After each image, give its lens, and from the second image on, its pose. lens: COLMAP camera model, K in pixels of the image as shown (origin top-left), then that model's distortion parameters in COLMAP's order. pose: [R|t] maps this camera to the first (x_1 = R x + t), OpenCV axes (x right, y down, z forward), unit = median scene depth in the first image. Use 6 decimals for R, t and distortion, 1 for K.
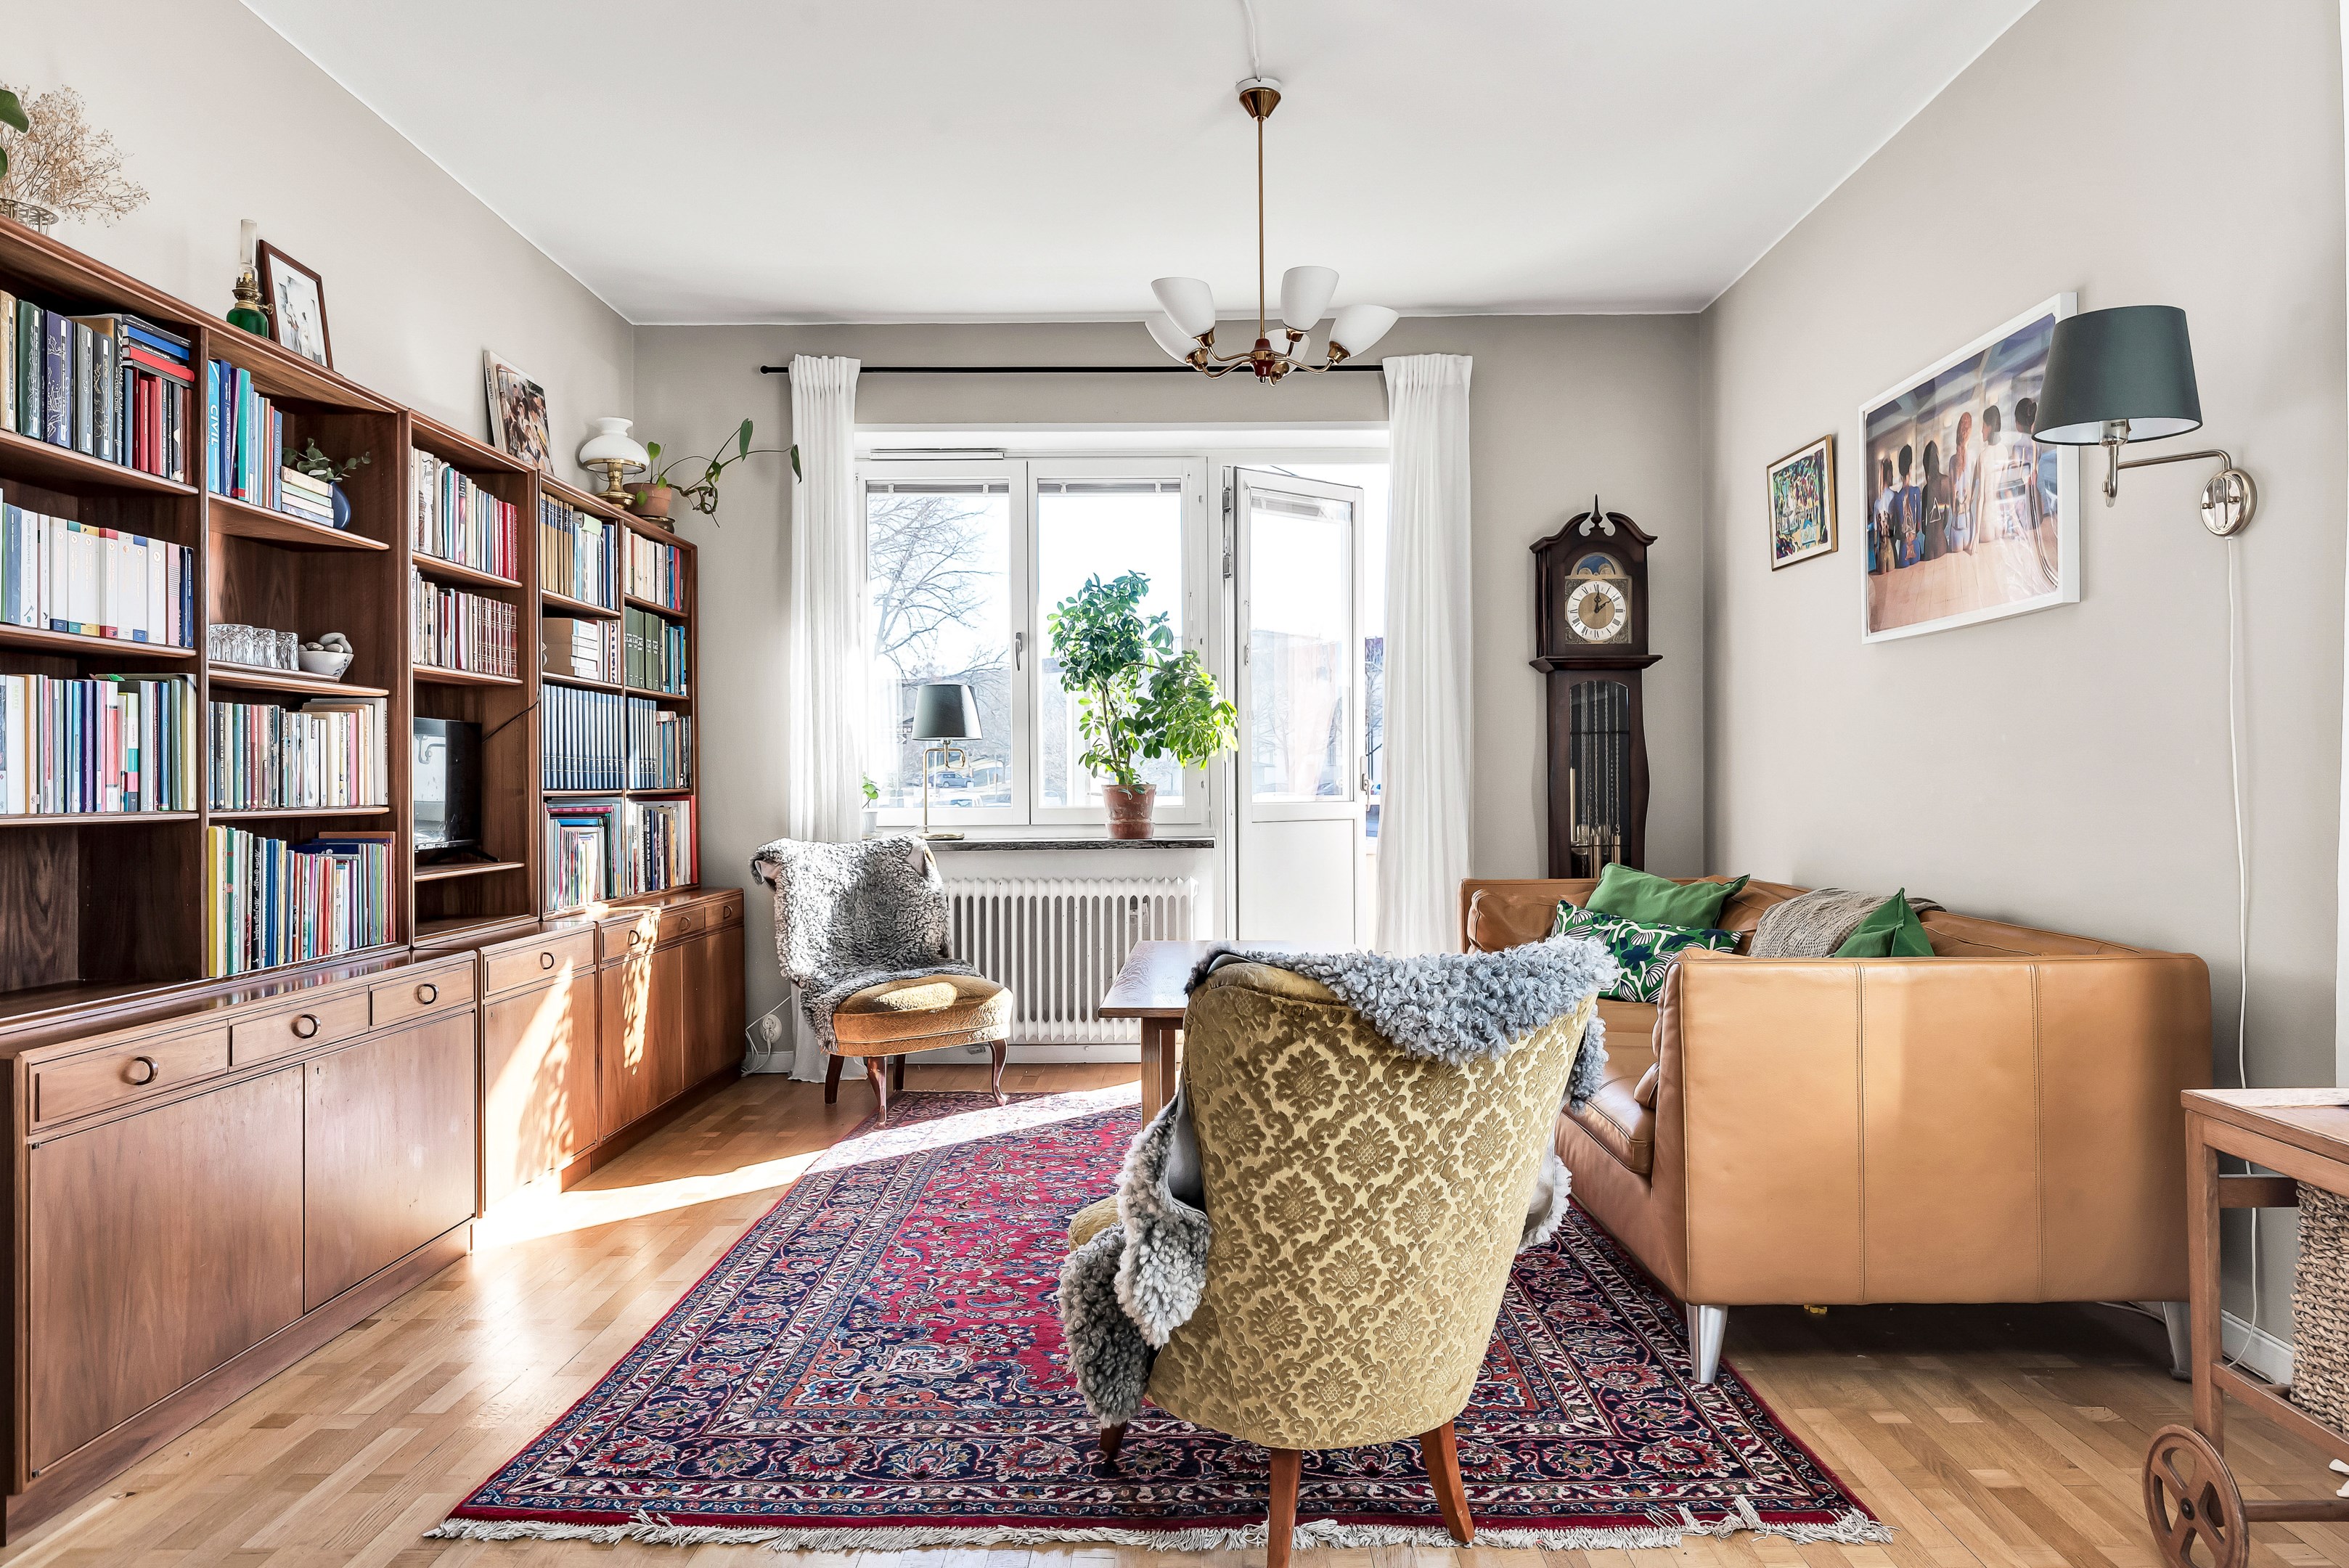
lens RADIAL K [[1514.2, 0, 1197.5], [0, 1514.2, 785.9], [0, 0, 1]] dist [-0.008211, 0.004009]
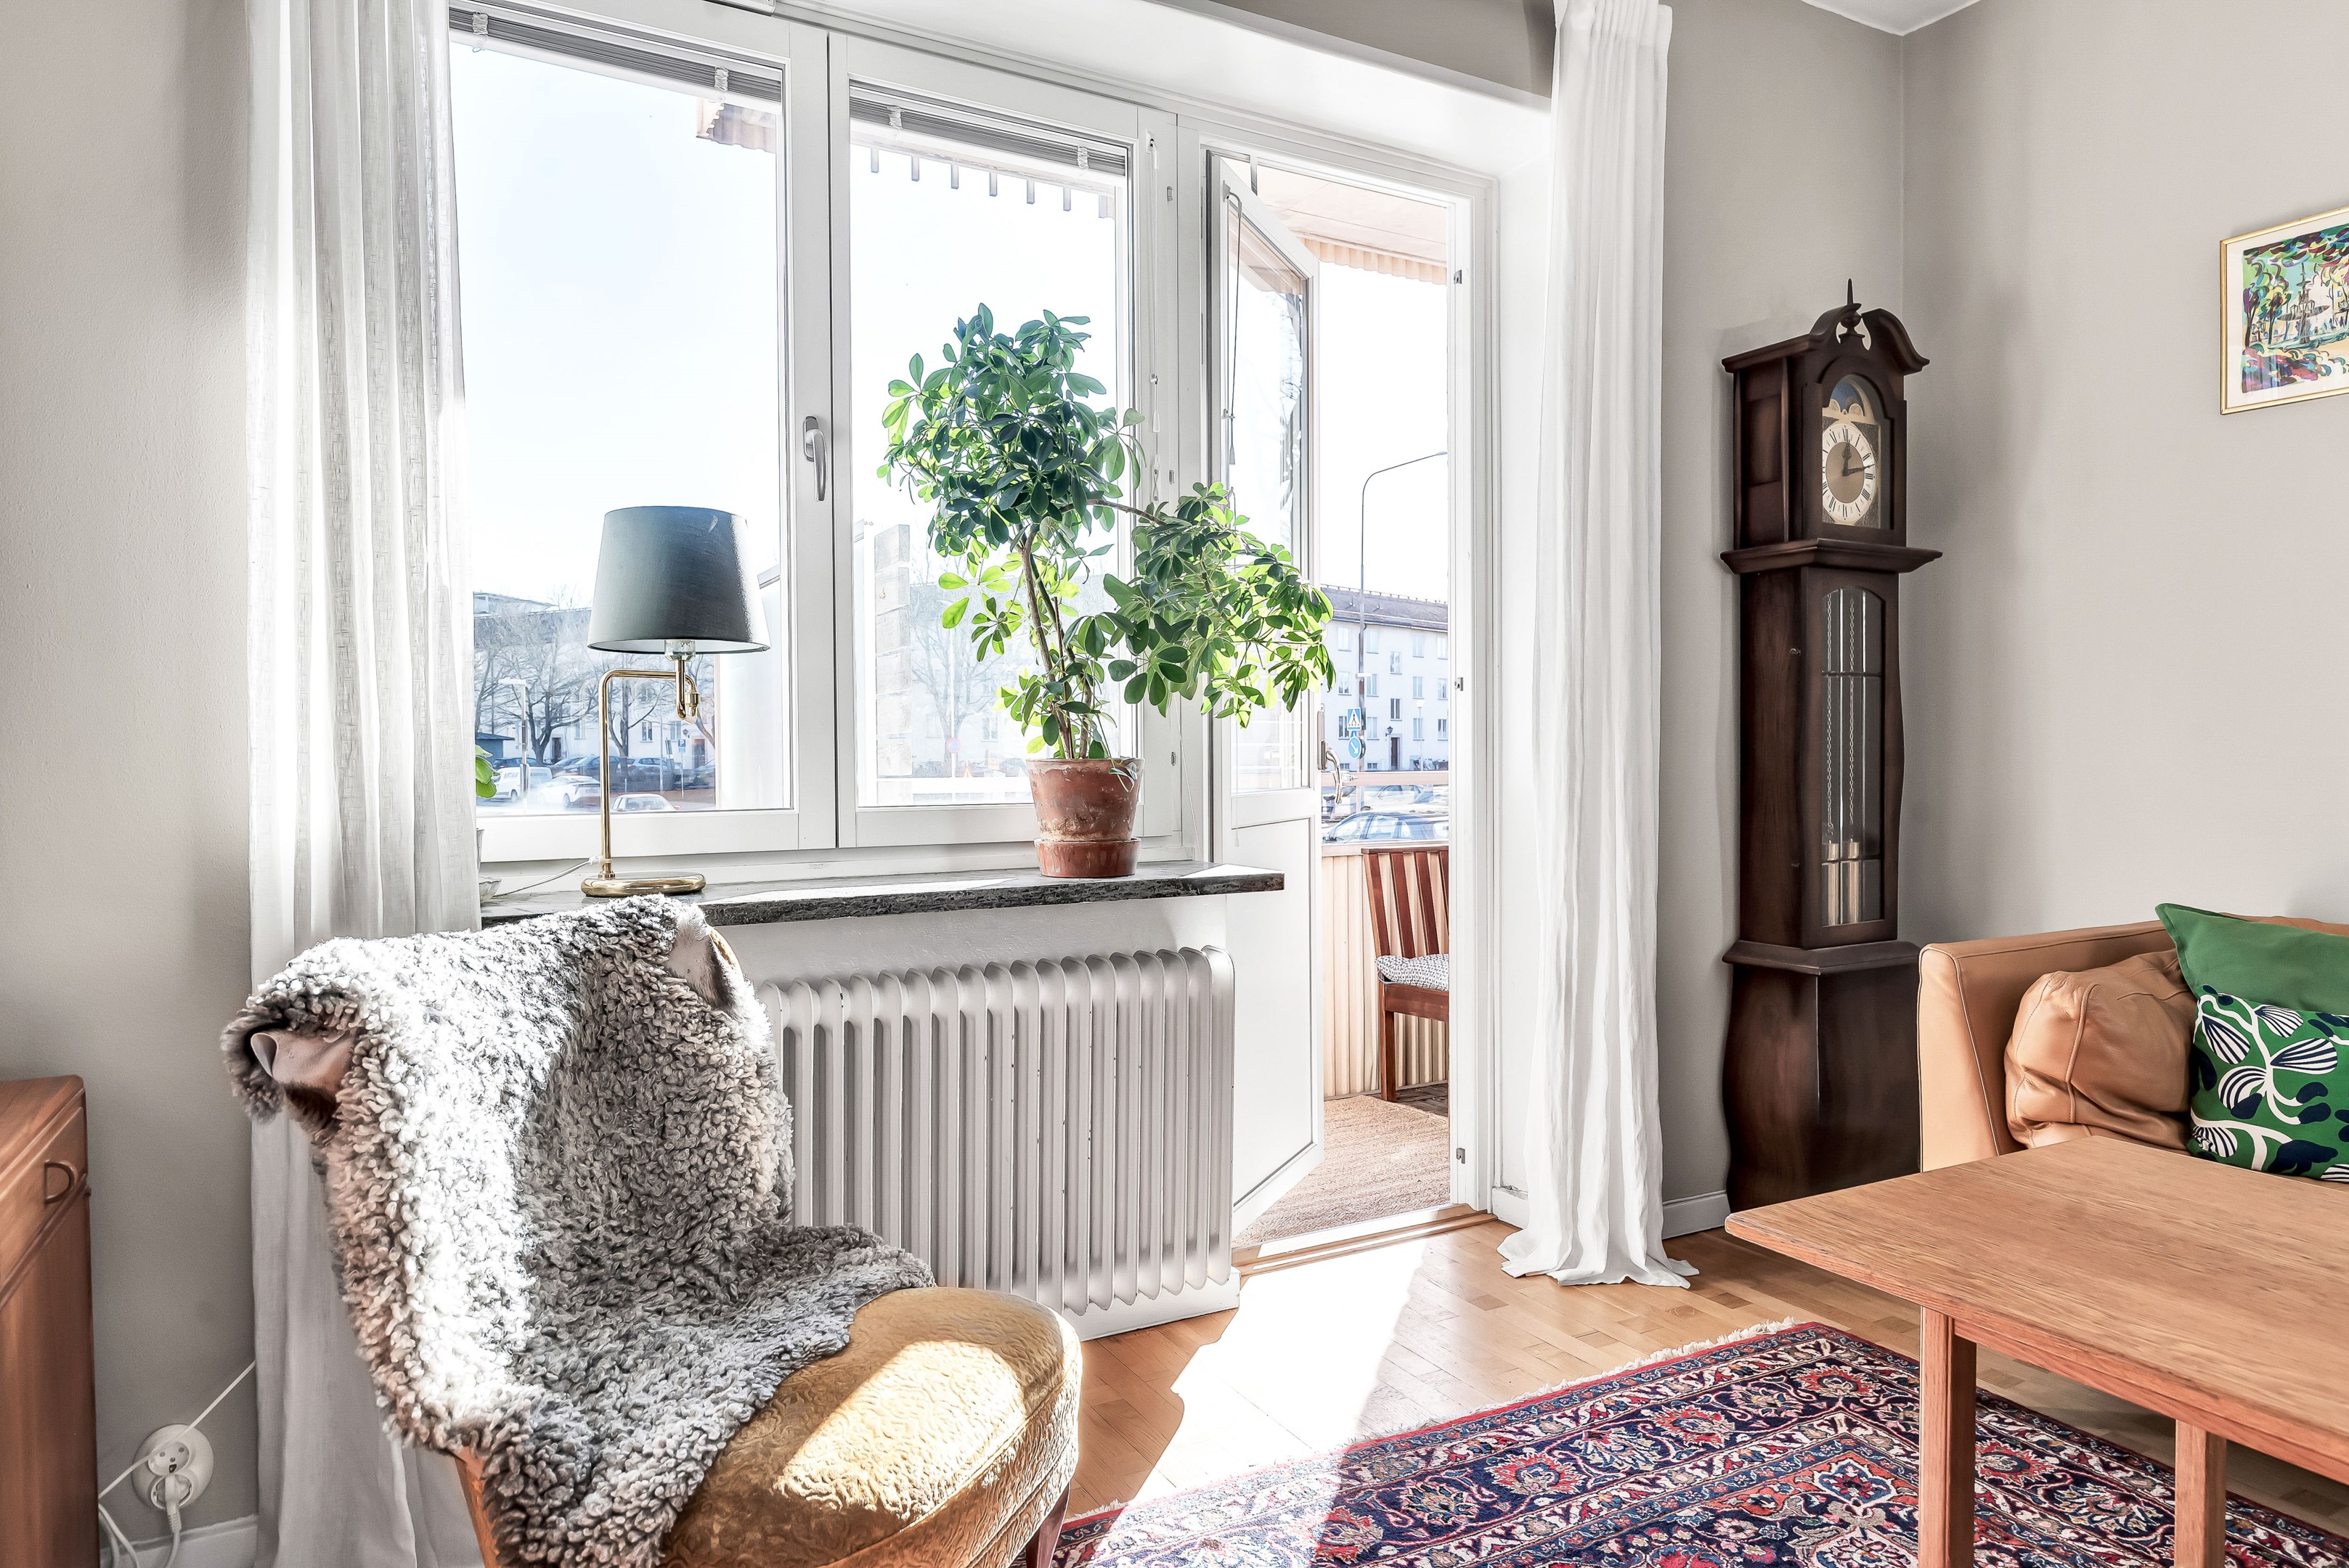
lens RADIAL K [[1423.9, 0, 1172.6], [0, 1423.9, 784.9], [0, 0, 1]] dist [-0.006800, 0.000374]
pose [[0.876938, -0.007656, 0.480543, -0.241871], [0.000006, 0.999873, 0.015920, -0.000126], [-0.480604, -0.013958, 0.876827, 0.621447]]
